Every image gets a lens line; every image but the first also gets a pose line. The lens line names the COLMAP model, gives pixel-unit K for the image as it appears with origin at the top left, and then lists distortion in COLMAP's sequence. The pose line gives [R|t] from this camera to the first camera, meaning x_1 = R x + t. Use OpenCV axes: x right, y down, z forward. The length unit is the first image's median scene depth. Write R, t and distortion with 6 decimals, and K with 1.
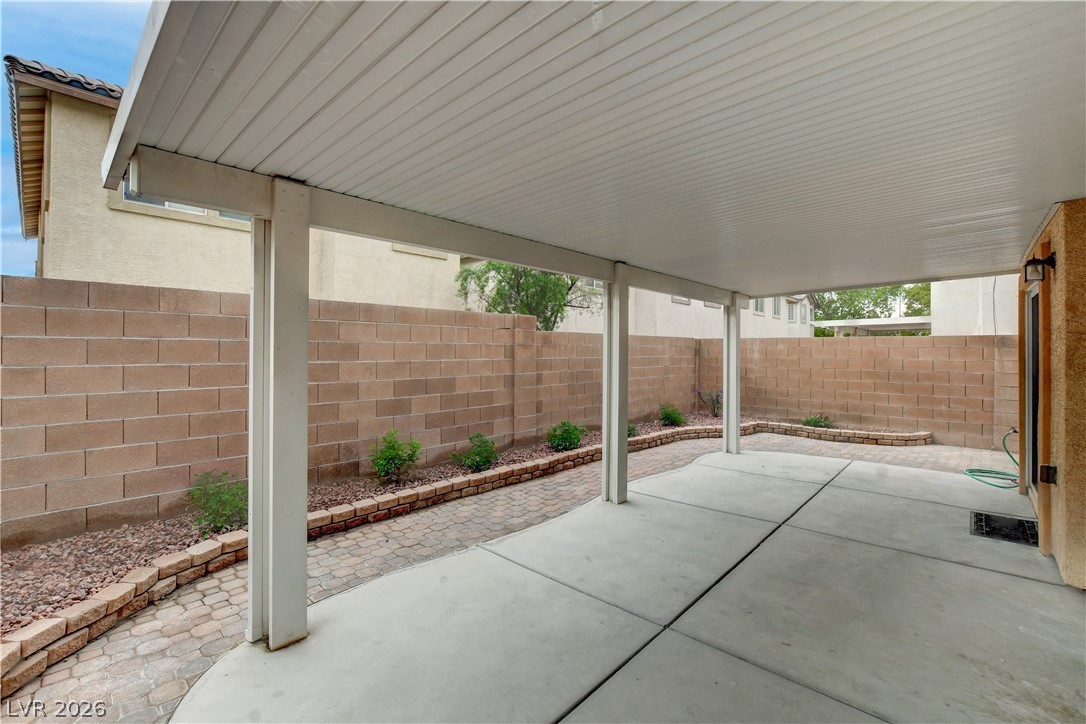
lens RADIAL K [[474.9, 0, 533.6], [0, 474.9, 357.3], [0, 0, 1]] dist [-0.018485, 0.000050]
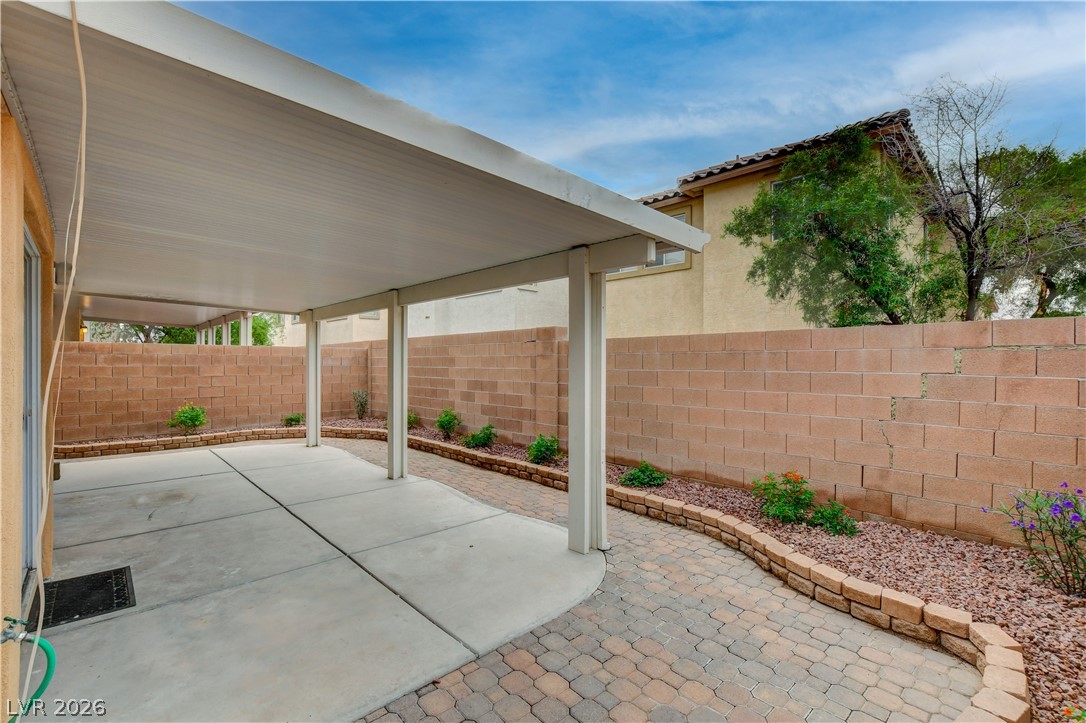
lens RADIAL K [[472.9, 0, 546.3], [0, 472.9, 366.8], [0, 0, 1]] dist [-0.022900, -0.000006]
pose [[-0.053723, 0.002791, -0.998552, 1.188159], [-0.016895, 0.999850, 0.003703, -0.005462], [0.998413, 0.017069, -0.053668, 1.231044]]
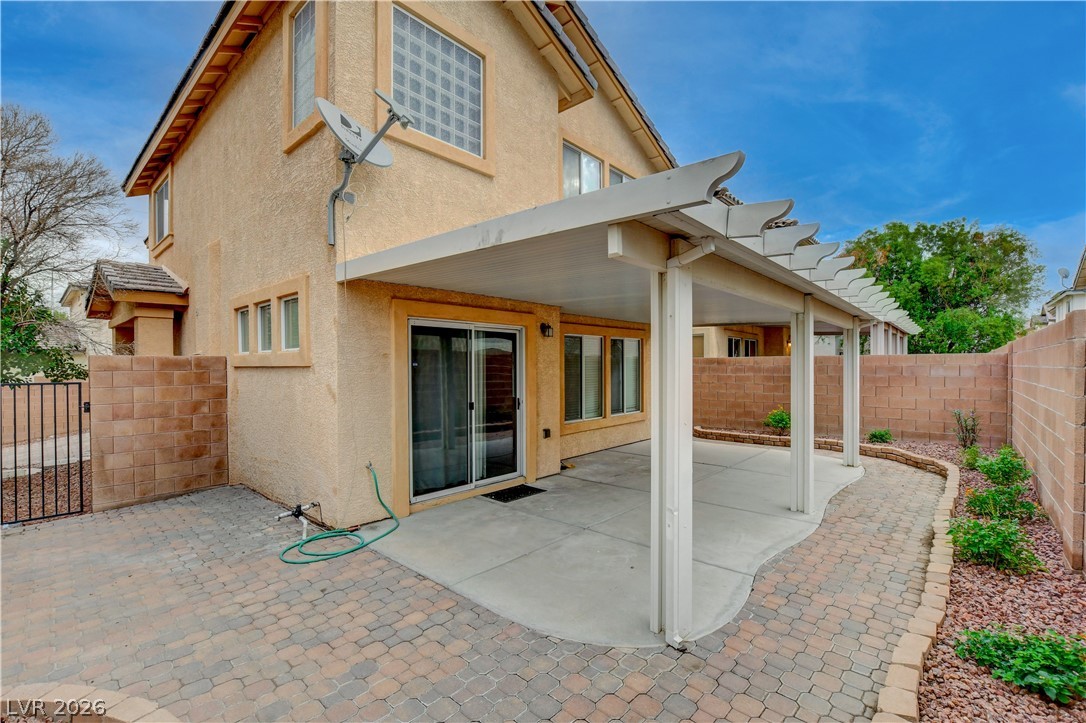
lens RADIAL K [[474.9, 0, 533.6], [0, 474.9, 356.8], [0, 0, 1]] dist [-0.018485, 0.000050]
pose [[-0.999969, -0.000151, -0.007854, 0.678294], [-0.000106, 0.999984, -0.005734, -0.043278], [0.007855, -0.005733, -0.999953, 1.763912]]
